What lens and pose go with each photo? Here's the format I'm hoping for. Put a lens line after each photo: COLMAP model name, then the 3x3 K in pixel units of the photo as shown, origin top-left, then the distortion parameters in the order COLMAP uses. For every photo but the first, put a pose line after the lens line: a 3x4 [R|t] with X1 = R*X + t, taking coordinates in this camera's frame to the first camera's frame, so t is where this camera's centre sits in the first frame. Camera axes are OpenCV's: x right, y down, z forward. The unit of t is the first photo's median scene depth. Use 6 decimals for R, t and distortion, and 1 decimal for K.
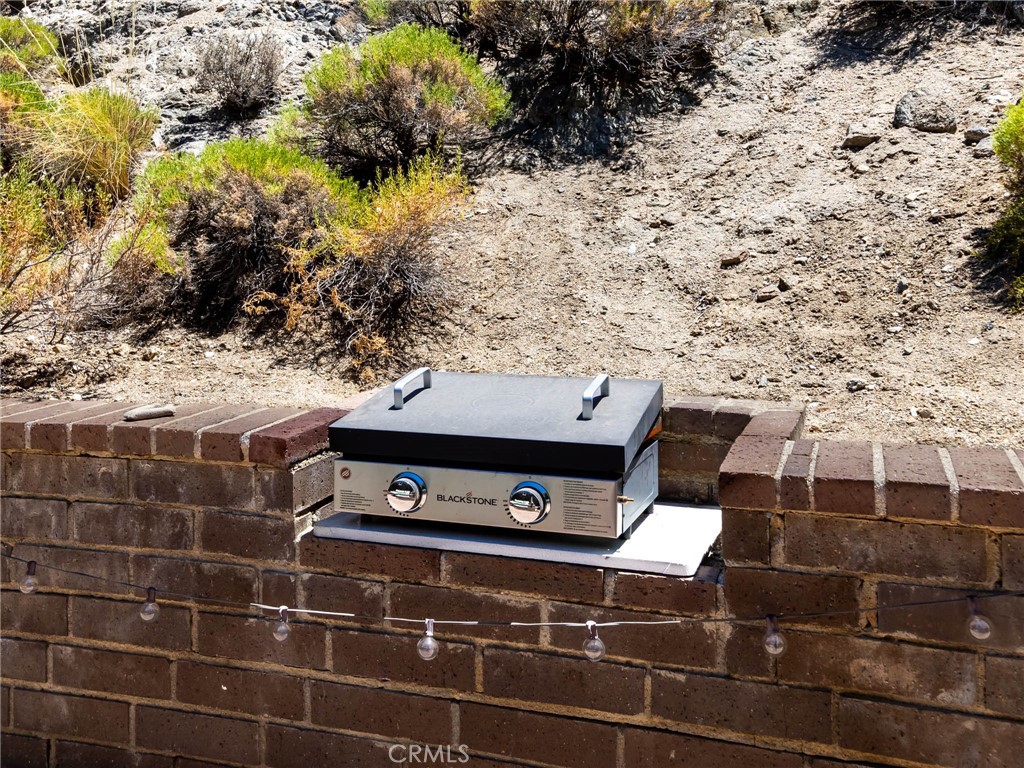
lens RADIAL K [[1052.2, 0, 514.6], [0, 1052.2, 376.0], [0, 0, 1]] dist [0.011830, 0.000000]
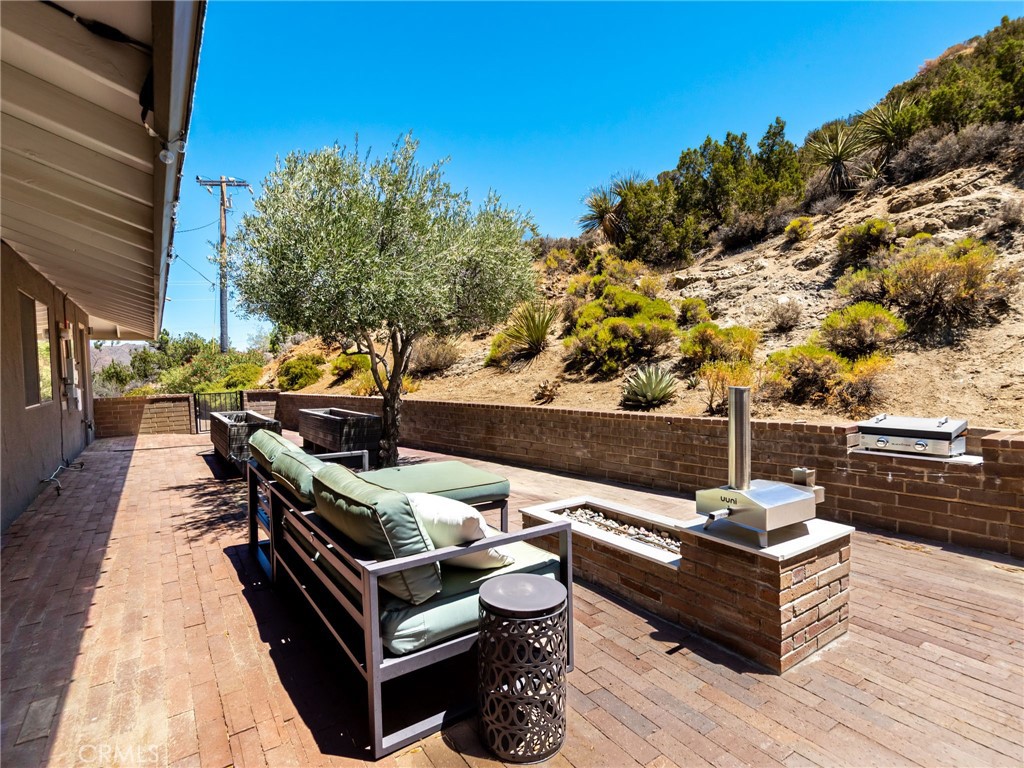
lens RADIAL K [[535.7, 0, 515.6], [0, 535.7, 389.4], [0, 0, 1]] dist [0.010580, -0.001893]
pose [[0.823356, 0.019630, -0.567186, -0.057217], [-0.068958, 0.995457, -0.065652, 0.085768], [0.563320, 0.093167, 0.820969, -0.918716]]
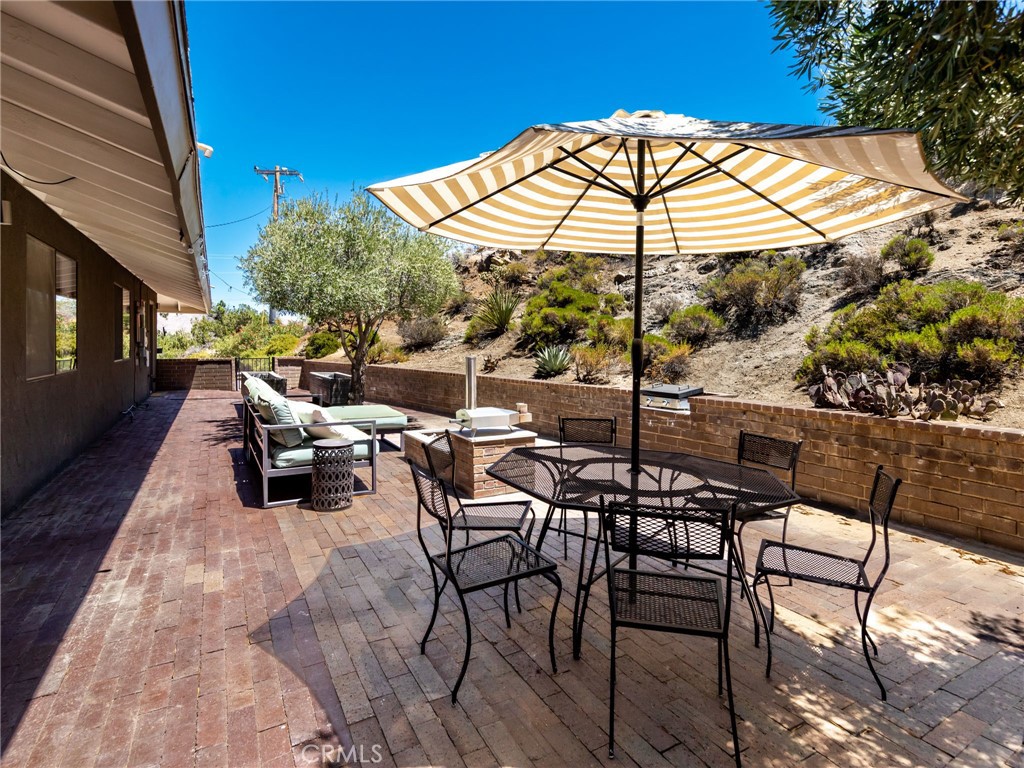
lens RADIAL K [[507.2, 0, 503.2], [0, 507.2, 354.3], [0, 0, 1]] dist [0.008794, -0.001032]
pose [[0.781183, 0.032843, -0.623438, 0.645050], [-0.106253, 0.991040, -0.080929, 0.105066], [0.615194, 0.129462, 0.777673, -1.133478]]
